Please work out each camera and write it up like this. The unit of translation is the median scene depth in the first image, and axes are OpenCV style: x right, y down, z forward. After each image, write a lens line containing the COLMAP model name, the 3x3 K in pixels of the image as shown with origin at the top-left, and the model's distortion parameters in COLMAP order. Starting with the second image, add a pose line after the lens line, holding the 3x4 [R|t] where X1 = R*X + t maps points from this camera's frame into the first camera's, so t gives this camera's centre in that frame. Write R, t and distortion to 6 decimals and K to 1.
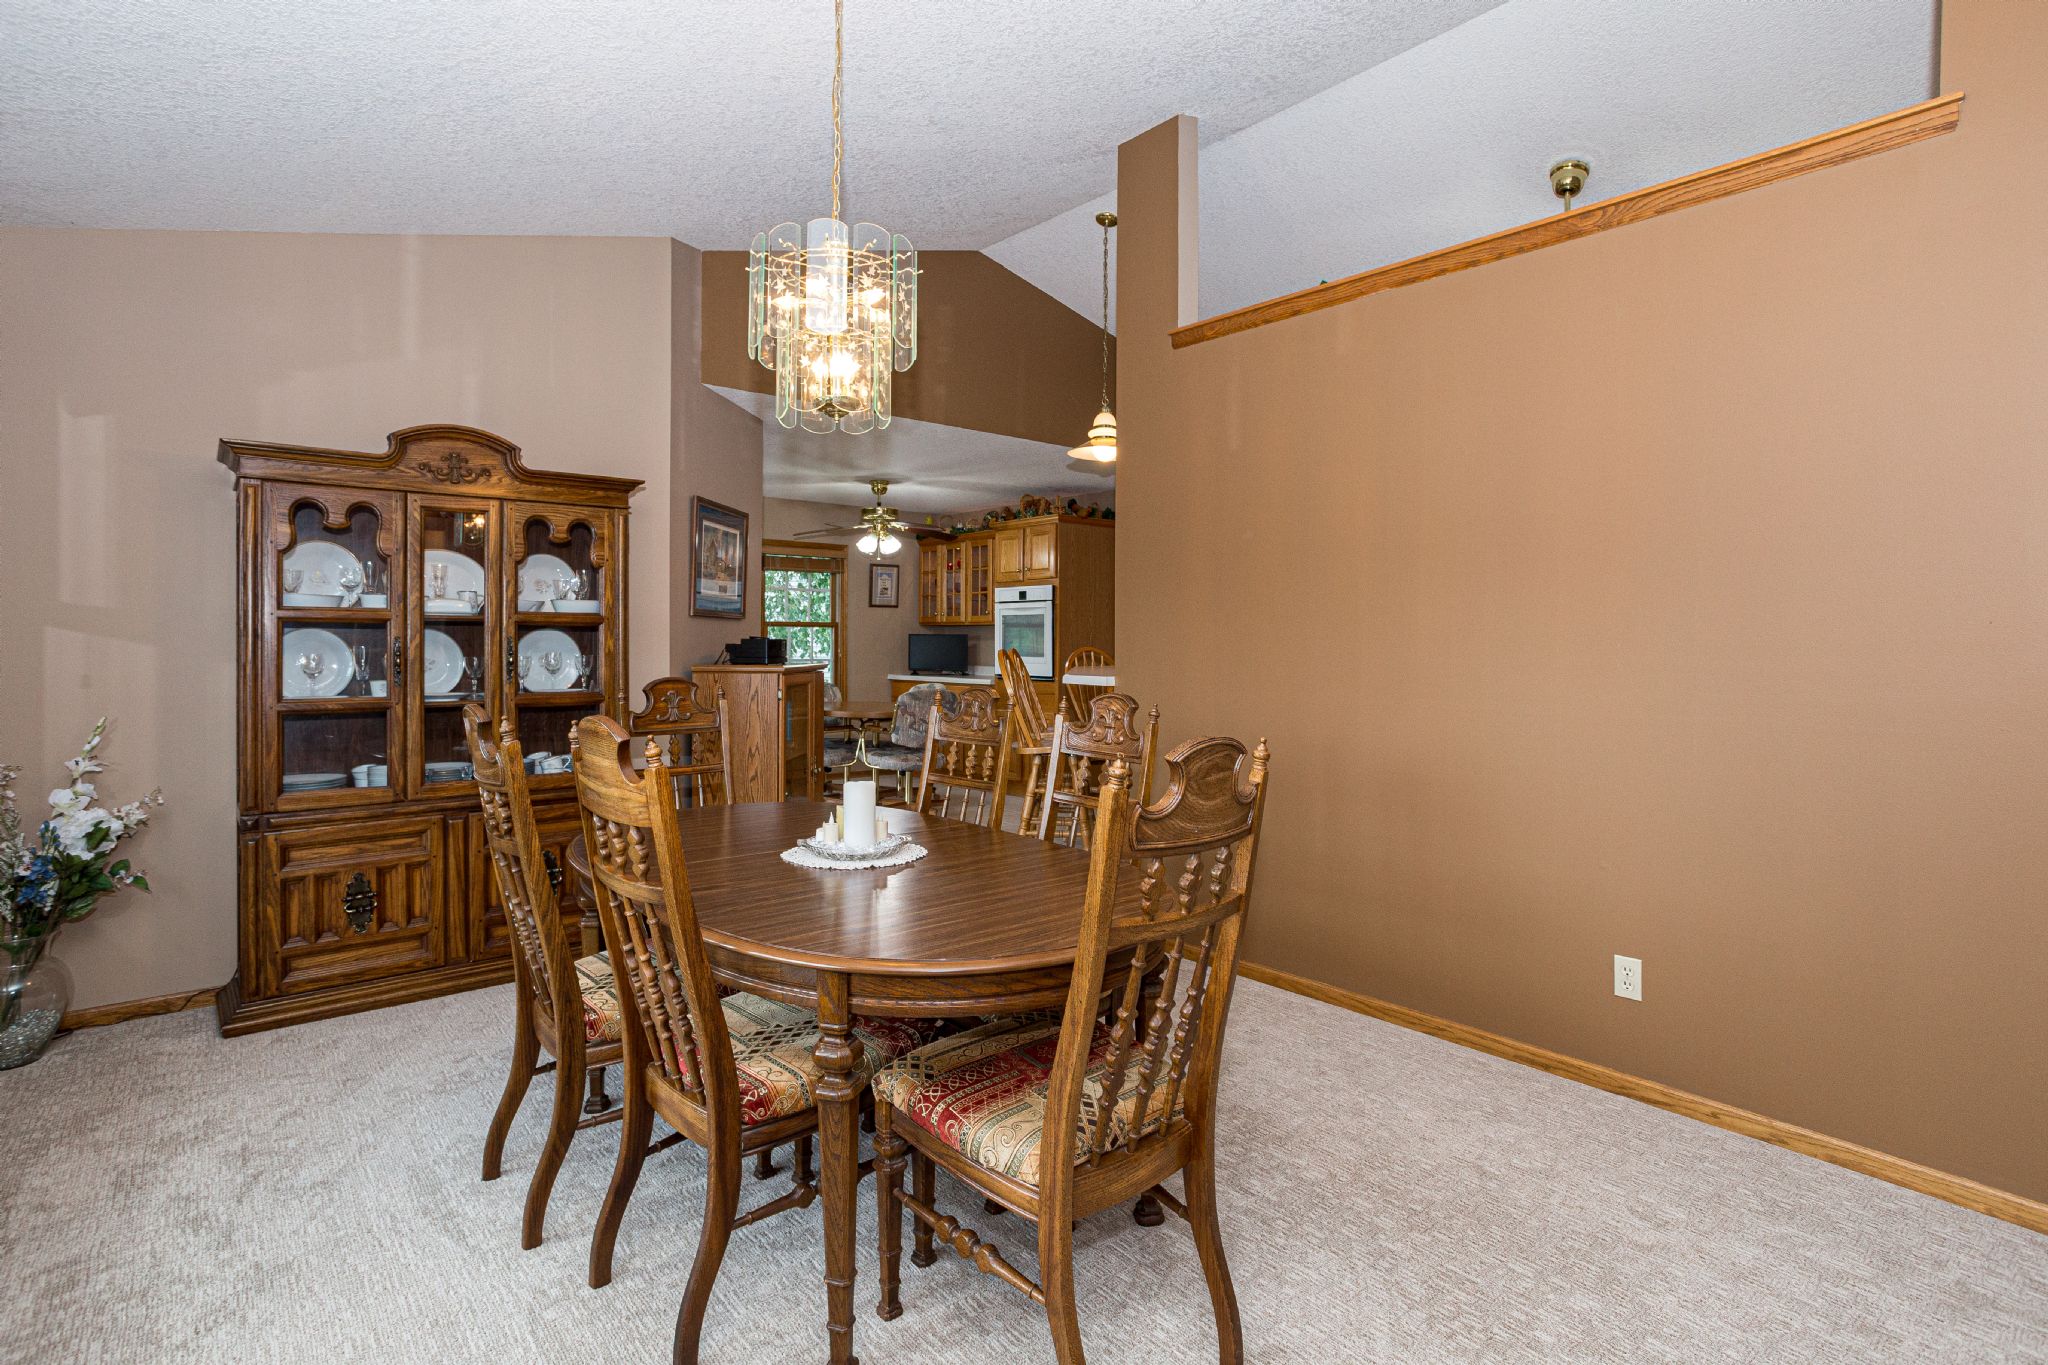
lens RADIAL K [[990.1, 0, 1107.0], [0, 990.1, 629.3], [0, 0, 1]] dist [-0.000204, 0.000338]
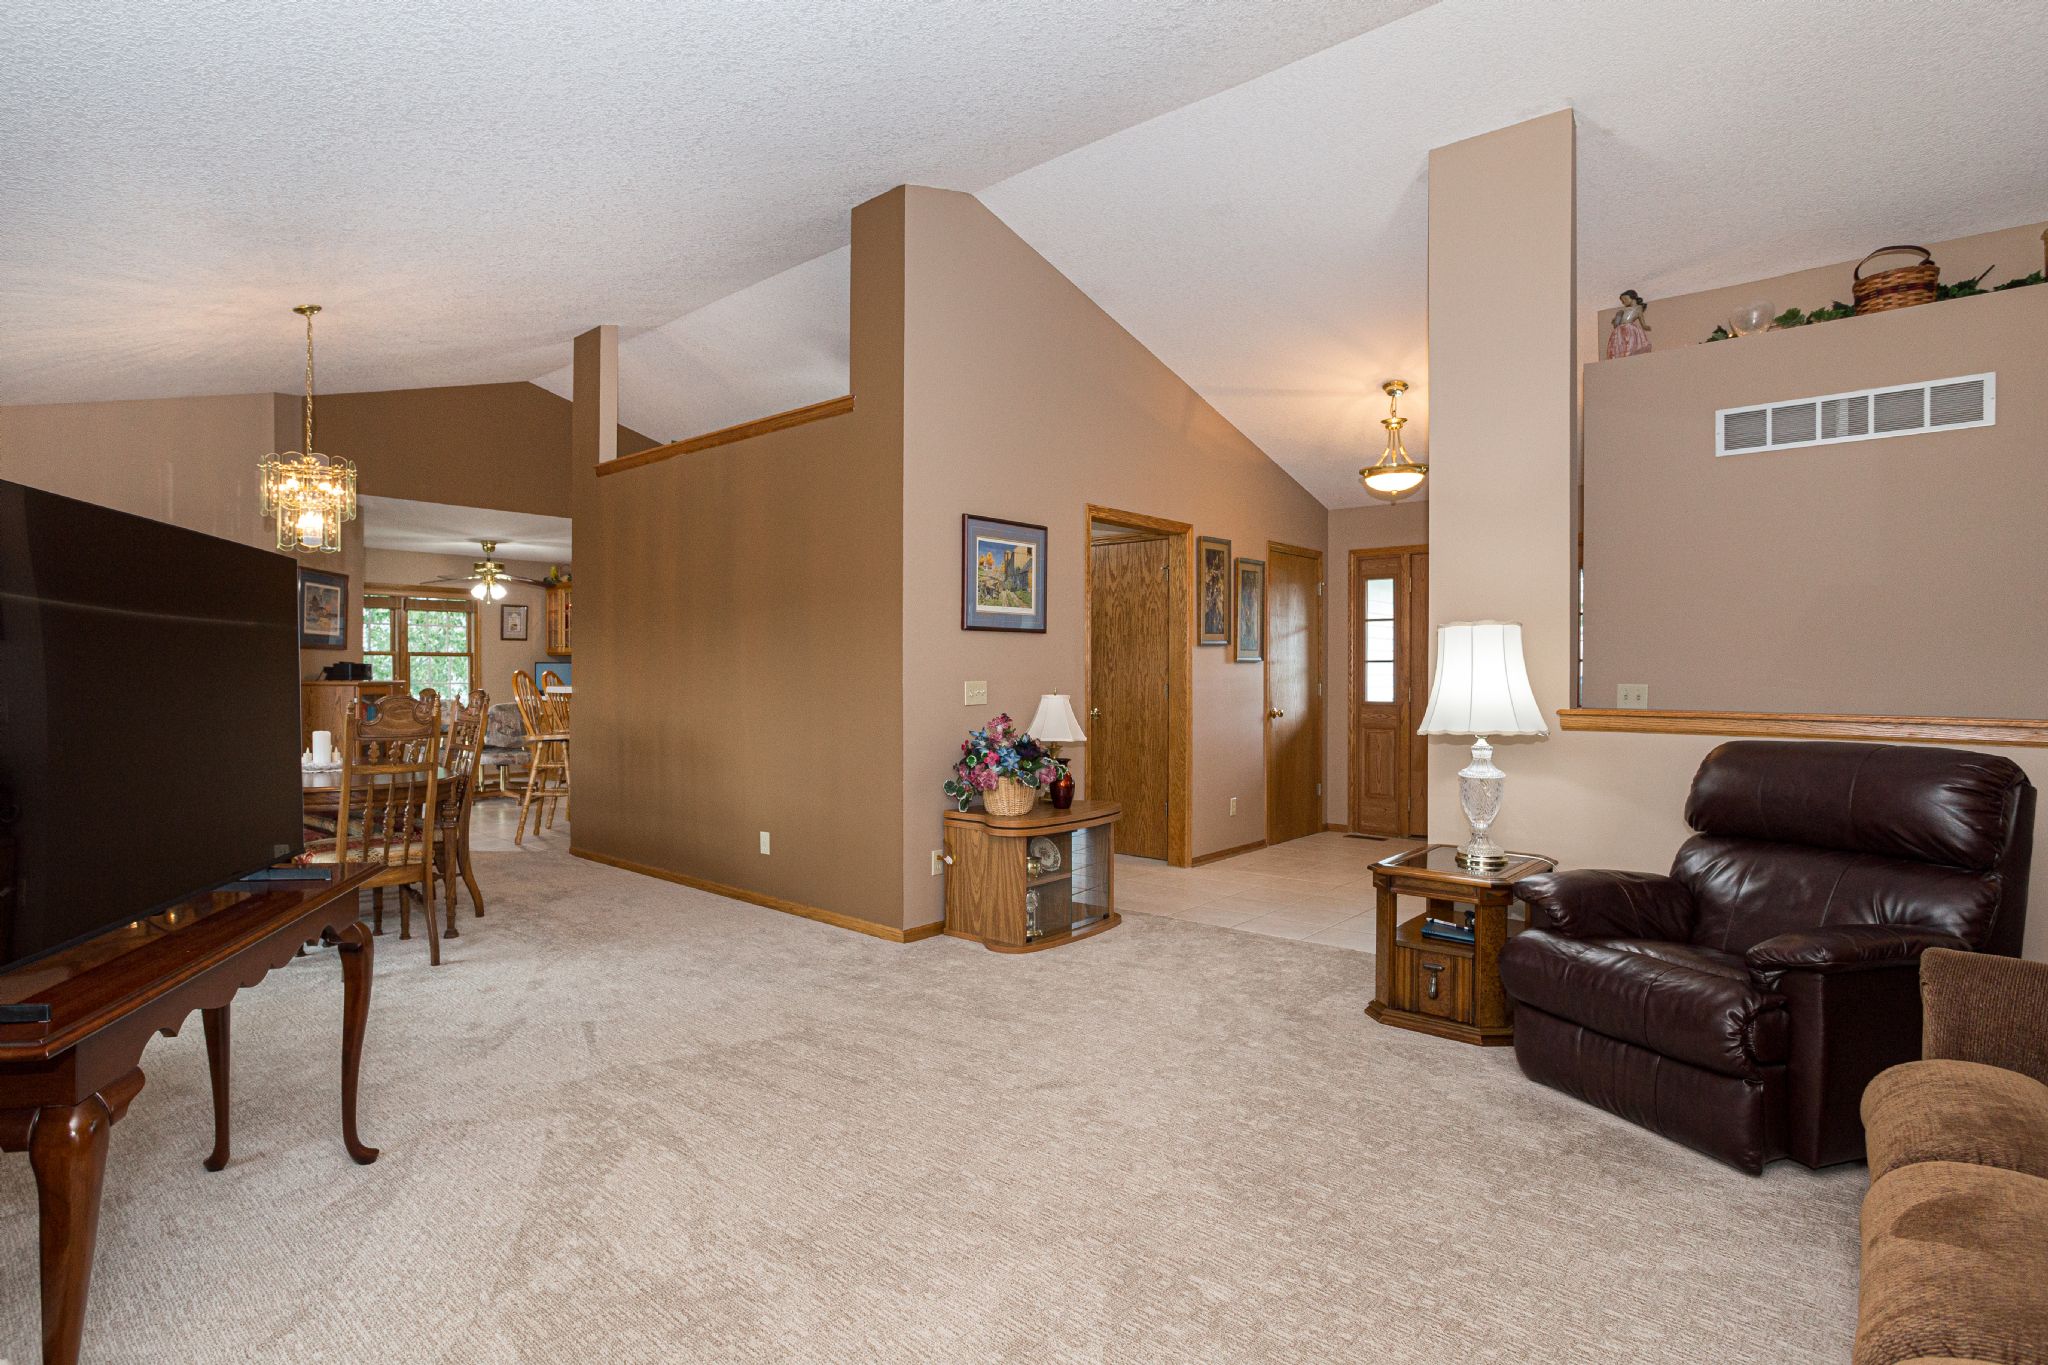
lens RADIAL K [[994.3, 0, 1026.2], [0, 994.3, 675.6], [0, 0, 1]] dist [-0.000542, 0.001083]
pose [[0.994215, -0.000597, 0.107403, 0.325442], [-0.000964, 0.999895, 0.014483, 0.004394], [-0.107400, -0.014502, 0.994110, -0.359487]]
